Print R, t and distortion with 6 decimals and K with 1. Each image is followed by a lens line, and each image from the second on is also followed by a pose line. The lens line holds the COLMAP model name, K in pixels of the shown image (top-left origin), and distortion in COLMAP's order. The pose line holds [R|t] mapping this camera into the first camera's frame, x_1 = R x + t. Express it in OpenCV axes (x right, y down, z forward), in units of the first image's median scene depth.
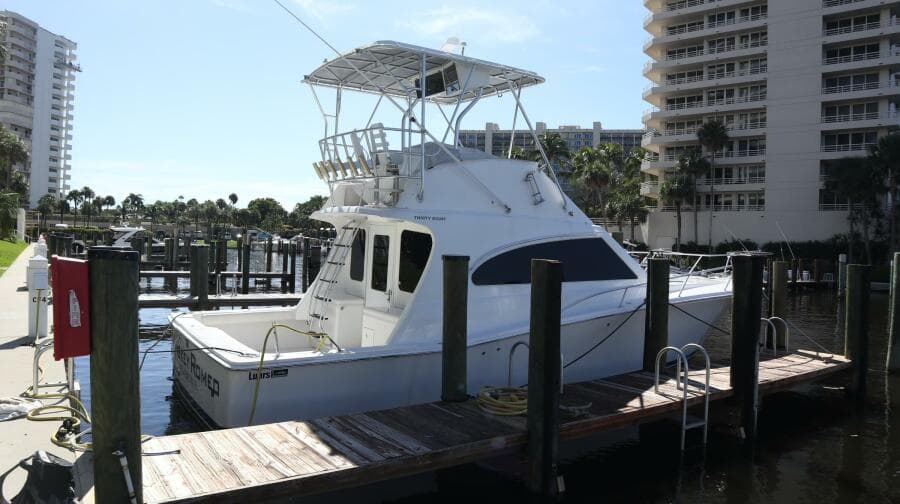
lens RADIAL K [[621.5, 0, 450.0], [0, 621.5, 252.0], [0, 0, 1]] dist [-0.105674, 0.058653]
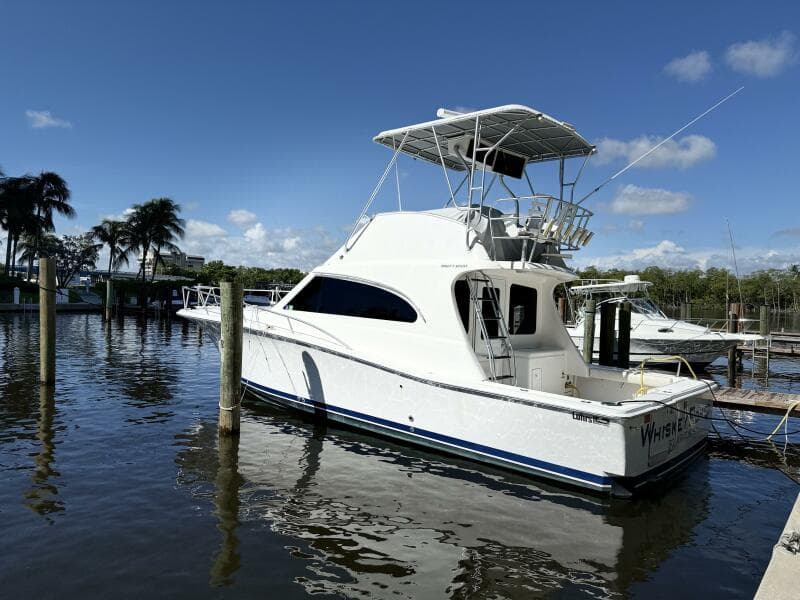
lens RADIAL K [[569.8, 0, 383.1], [0, 569.8, 302.1], [0, 0, 1]] dist [0.042955, -0.001450]
pose [[-0.251526, -0.061098, 0.965920, -0.180703], [-0.024063, 0.998092, 0.056867, -0.009306], [-0.967551, -0.008939, -0.252516, 0.256810]]
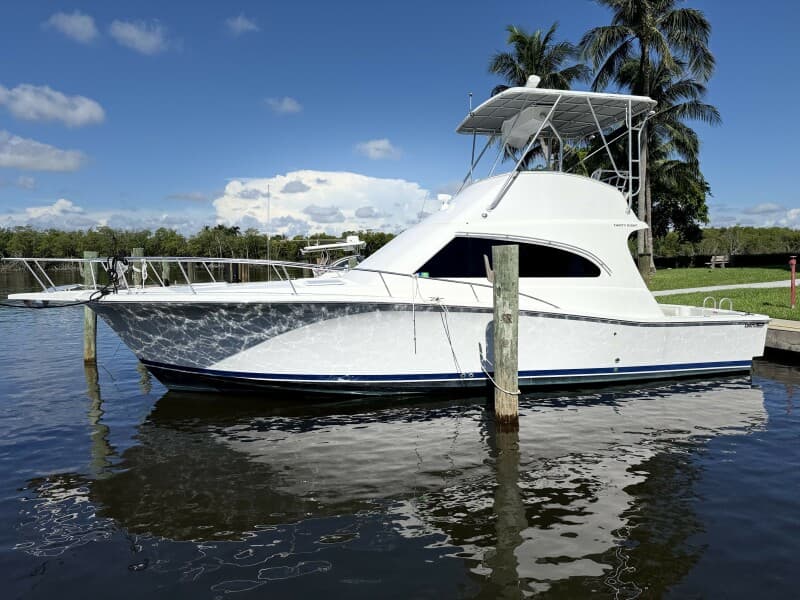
lens RADIAL K [[555.8, 0, 393.3], [0, 555.8, 300.7], [0, 0, 1]] dist [0.111571, -0.187410]
pose [[-0.948083, -0.048485, 0.314305, -0.021736], [-0.016485, 0.994474, 0.103682, -0.004389], [-0.317595, 0.093118, -0.943643, 0.396122]]
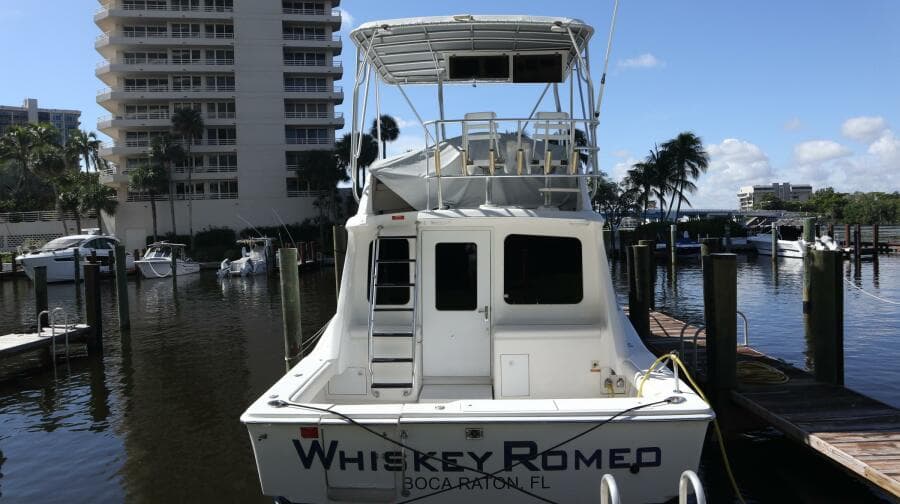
lens RADIAL K [[621.5, 0, 450.0], [0, 621.5, 252.0], [0, 0, 1]] dist [-0.105674, 0.058653]
pose [[0.578919, -0.083700, 0.811078, -0.139436], [0.066604, 0.996248, 0.055269, -0.010652], [-0.812660, 0.022025, 0.582321, 0.095805]]
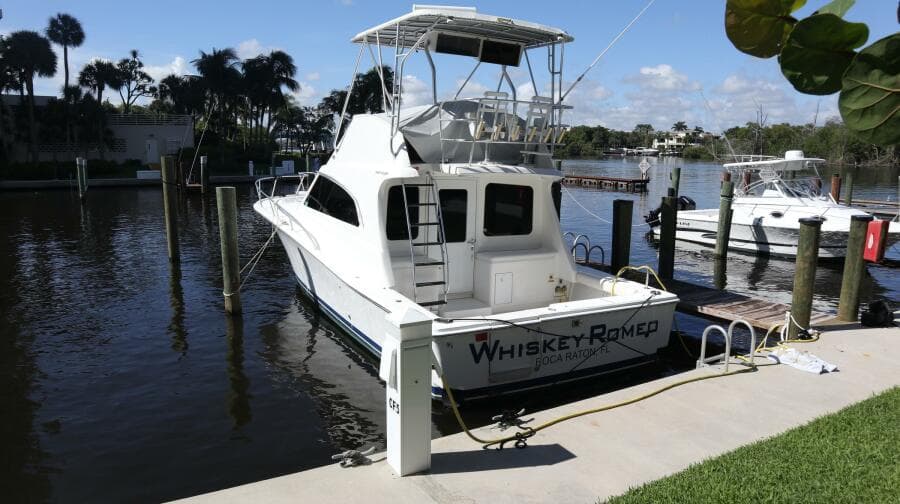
lens RADIAL K [[621.5, 0, 450.0], [0, 621.5, 252.0], [0, 0, 1]] dist [-0.105674, 0.058653]
pose [[0.075052, -0.203696, 0.976153, -0.204617], [0.009596, 0.979016, 0.203556, -0.024089], [-0.997133, -0.005910, 0.075432, 0.166987]]
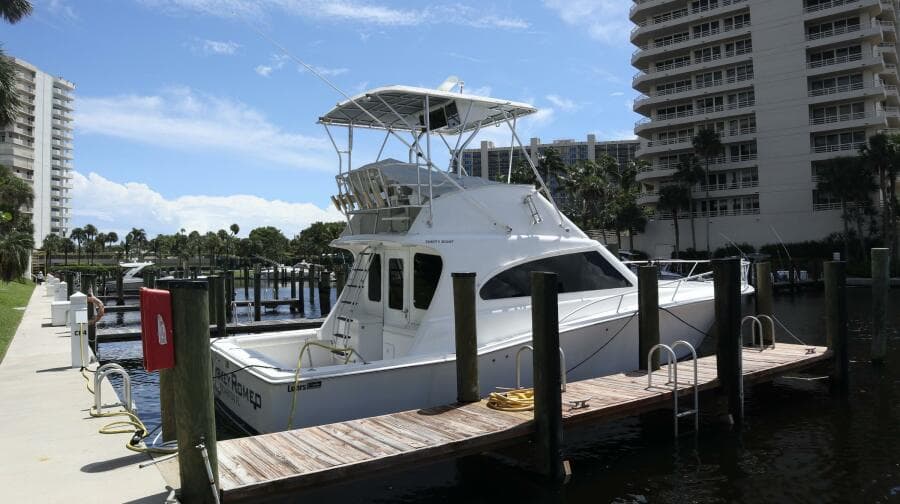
lens RADIAL K [[621.5, 0, 450.0], [0, 621.5, 252.0], [0, 0, 1]] dist [-0.105674, 0.058653]
pose [[0.998654, -0.051842, -0.001878, -0.001659], [0.051761, 0.998188, -0.030688, 0.000116], [0.003465, 0.030549, 0.999527, -0.017286]]
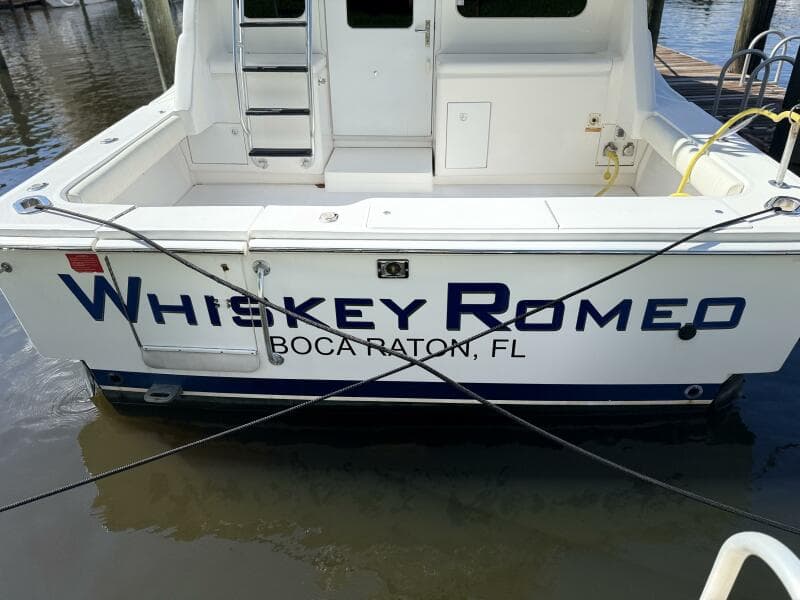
lens RADIAL K [[555.8, 0, 393.3], [0, 555.8, 300.7], [0, 0, 1]] dist [0.111571, -0.187410]
pose [[0.583353, -0.469597, 0.662705, -0.094359], [0.065432, 0.840438, 0.537942, 0.000379], [-0.809579, -0.270448, 0.520999, 0.123963]]
